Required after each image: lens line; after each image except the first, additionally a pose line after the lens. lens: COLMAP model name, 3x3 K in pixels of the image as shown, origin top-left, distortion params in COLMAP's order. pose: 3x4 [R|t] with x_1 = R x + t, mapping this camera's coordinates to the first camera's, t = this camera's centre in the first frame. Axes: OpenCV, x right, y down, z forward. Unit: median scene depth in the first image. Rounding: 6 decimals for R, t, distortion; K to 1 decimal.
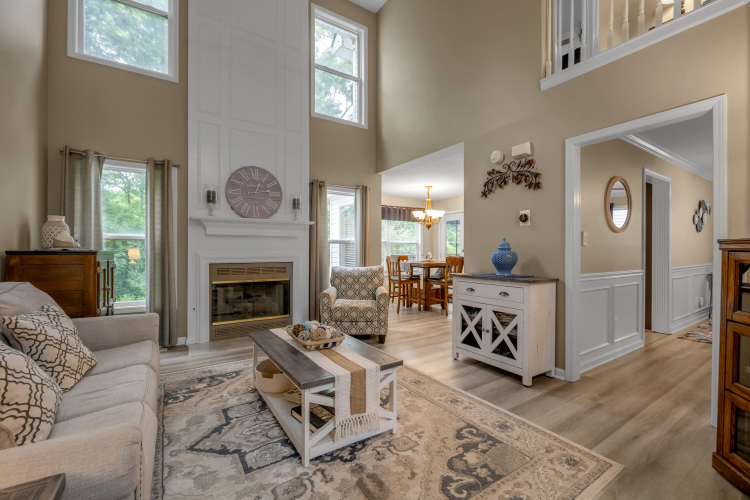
lens RADIAL K [[322.4, 0, 388.7], [0, 322.4, 252.2], [0, 0, 1]] dist [-0.003450, -0.000249]
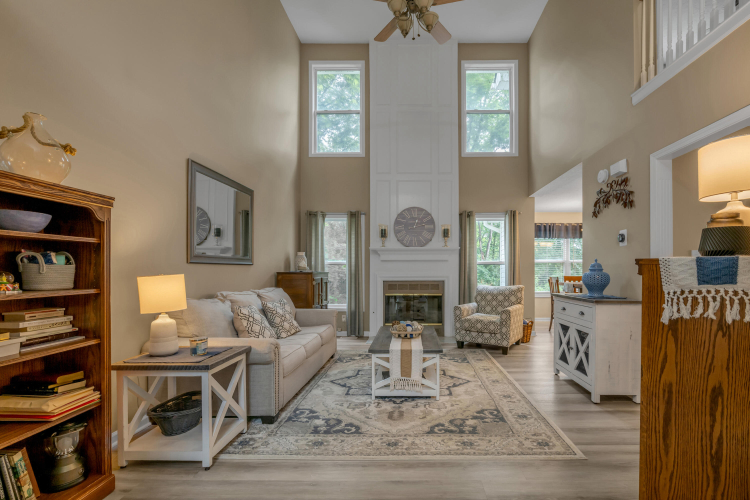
lens RADIAL K [[344.6, 0, 422.4], [0, 344.6, 269.1], [0, 0, 1]] dist [0.000106, -0.000079]
pose [[0.838880, -0.005158, -0.544291, 0.472464], [0.001047, 0.999969, -0.007864, -0.004253], [0.544315, 0.006027, 0.838859, -0.191931]]
